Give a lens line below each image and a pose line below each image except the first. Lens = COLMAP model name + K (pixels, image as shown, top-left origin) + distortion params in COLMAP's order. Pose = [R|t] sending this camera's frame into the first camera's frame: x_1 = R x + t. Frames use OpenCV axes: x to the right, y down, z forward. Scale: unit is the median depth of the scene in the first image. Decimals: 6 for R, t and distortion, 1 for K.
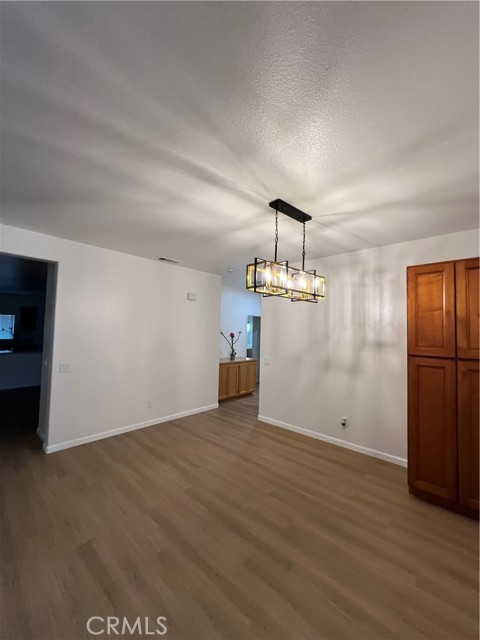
lens RADIAL K [[255.0, 0, 236.7], [0, 255.0, 324.1], [0, 0, 1]] dist [-0.009940, -0.000058]
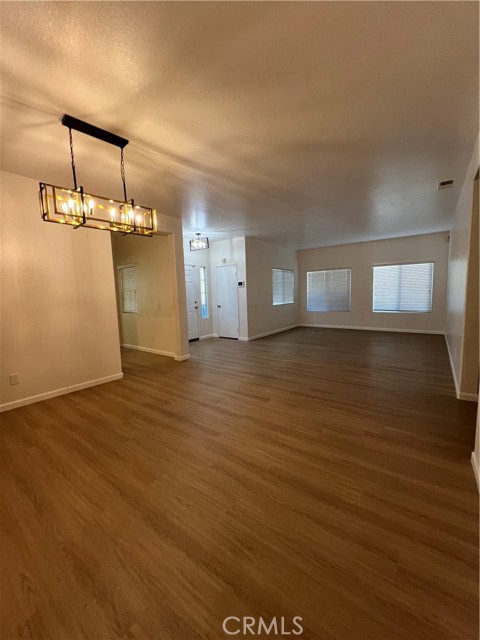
lens RADIAL K [[257.7, 0, 241.6], [0, 257.7, 319.1], [0, 0, 1]] dist [-0.012472, -0.000083]
pose [[-0.991921, 0.016591, -0.125766, -0.154171], [0.007370, 0.997273, 0.073430, 0.146033], [0.126642, 0.071910, -0.989339, 1.740686]]
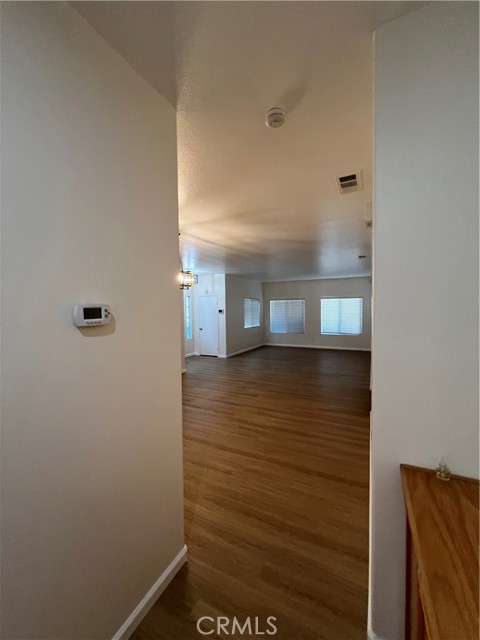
lens RADIAL K [[257.7, 0, 241.3], [0, 257.7, 320.4], [0, 0, 1]] dist [-0.012472, -0.000083]
pose [[-0.955894, -0.003351, -0.293691, 0.195477], [-0.006055, 0.999947, 0.008297, 0.072834], [0.293648, 0.009709, -0.955864, 2.248744]]
